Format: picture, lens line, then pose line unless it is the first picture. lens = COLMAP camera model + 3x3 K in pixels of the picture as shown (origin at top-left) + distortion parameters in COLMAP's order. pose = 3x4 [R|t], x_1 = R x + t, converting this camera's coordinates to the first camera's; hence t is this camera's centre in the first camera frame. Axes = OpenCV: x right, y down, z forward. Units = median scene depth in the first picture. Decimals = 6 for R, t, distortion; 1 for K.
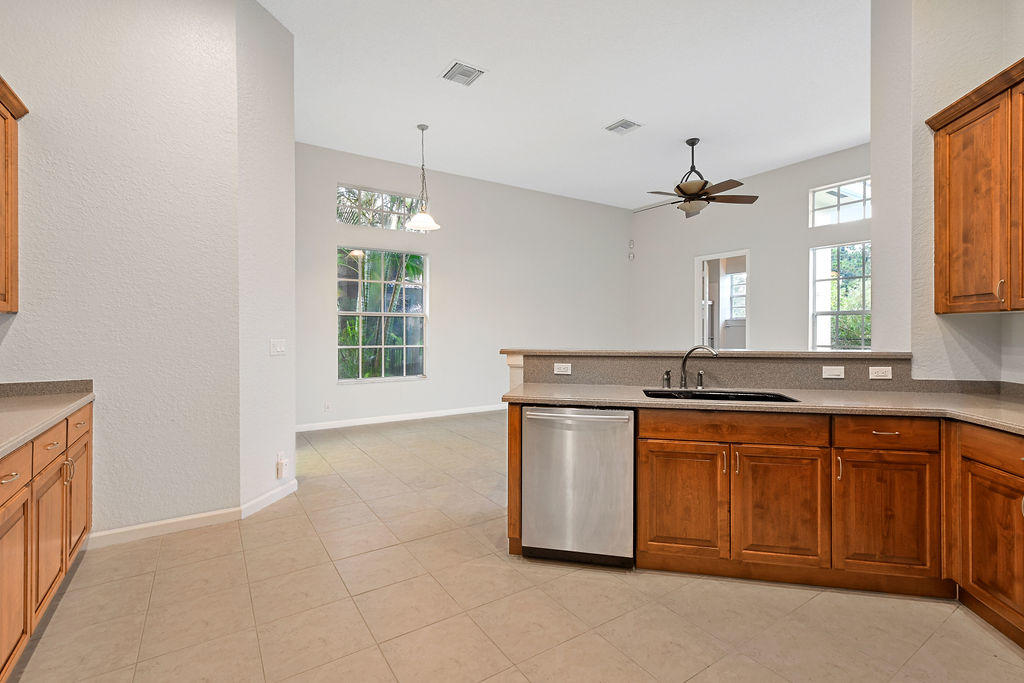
lens RADIAL K [[459.7, 0, 511.2], [0, 459.7, 332.3], [0, 0, 1]] dist [0.004669, 0.000792]
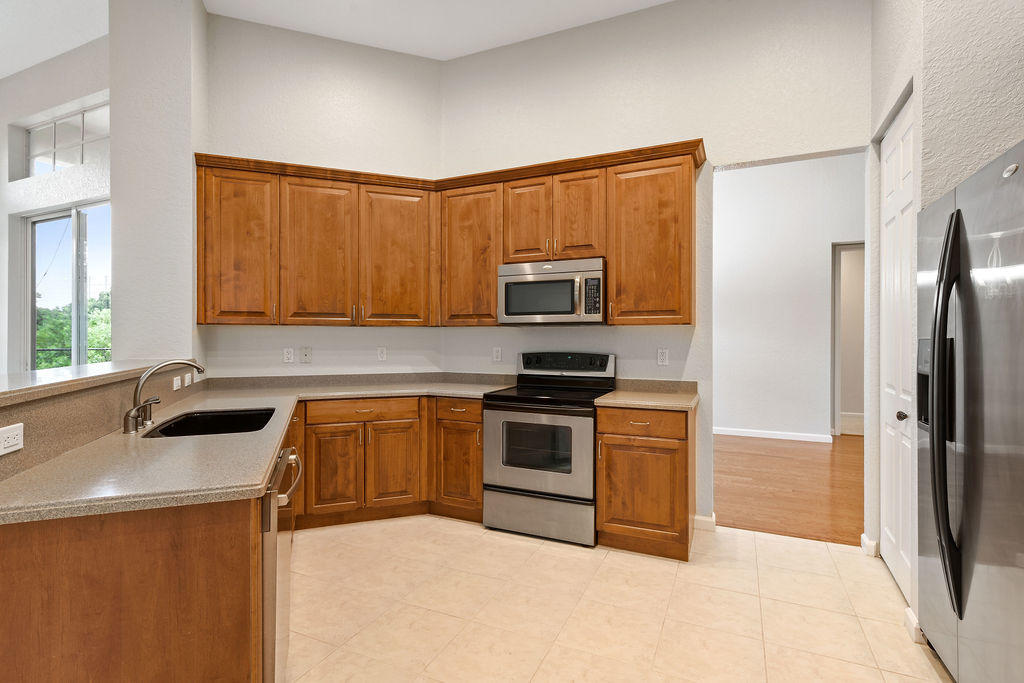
lens RADIAL K [[493.3, 0, 510.3], [0, 493.3, 340.7], [0, 0, 1]] dist [0.005149, 0.001509]
pose [[-0.524299, -0.007082, 0.851505, -0.592098], [0.004272, 0.999931, 0.010947, -0.009781], [-0.851523, 0.009378, -0.524233, 1.078932]]
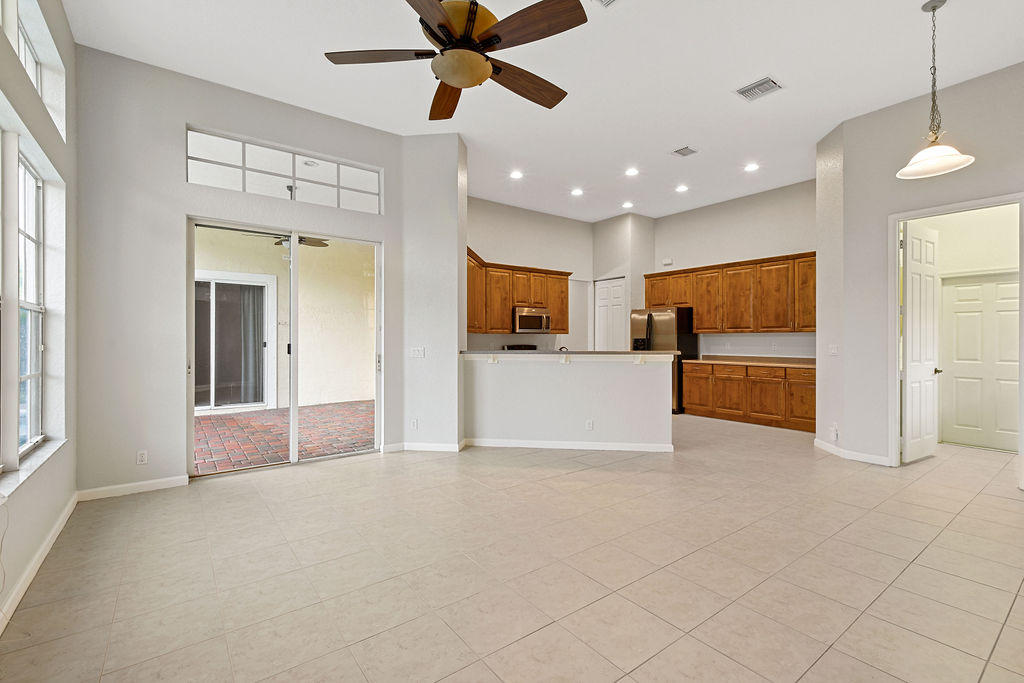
lens RADIAL K [[459.7, 0, 510.5], [0, 459.7, 338.2], [0, 0, 1]] dist [0.004669, 0.000792]
pose [[-0.997606, 0.007161, -0.068783, 0.903327], [0.007090, 0.999974, 0.001283, -0.010832], [0.068790, 0.000792, -0.997631, 3.424937]]
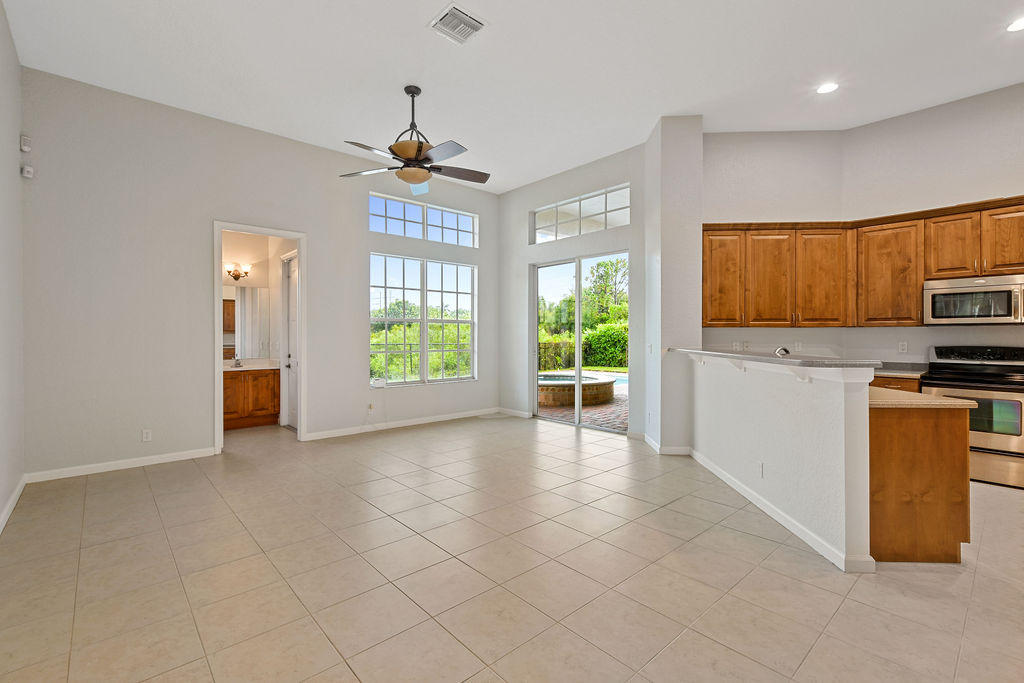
lens RADIAL K [[459.7, 0, 509.7], [0, 459.7, 332.2], [0, 0, 1]] dist [0.004669, 0.000792]
pose [[-0.150297, 0.005710, 0.988624, -0.899016], [0.008475, 0.999954, -0.004487, -0.019217], [-0.988605, 0.007704, -0.150338, 2.241640]]
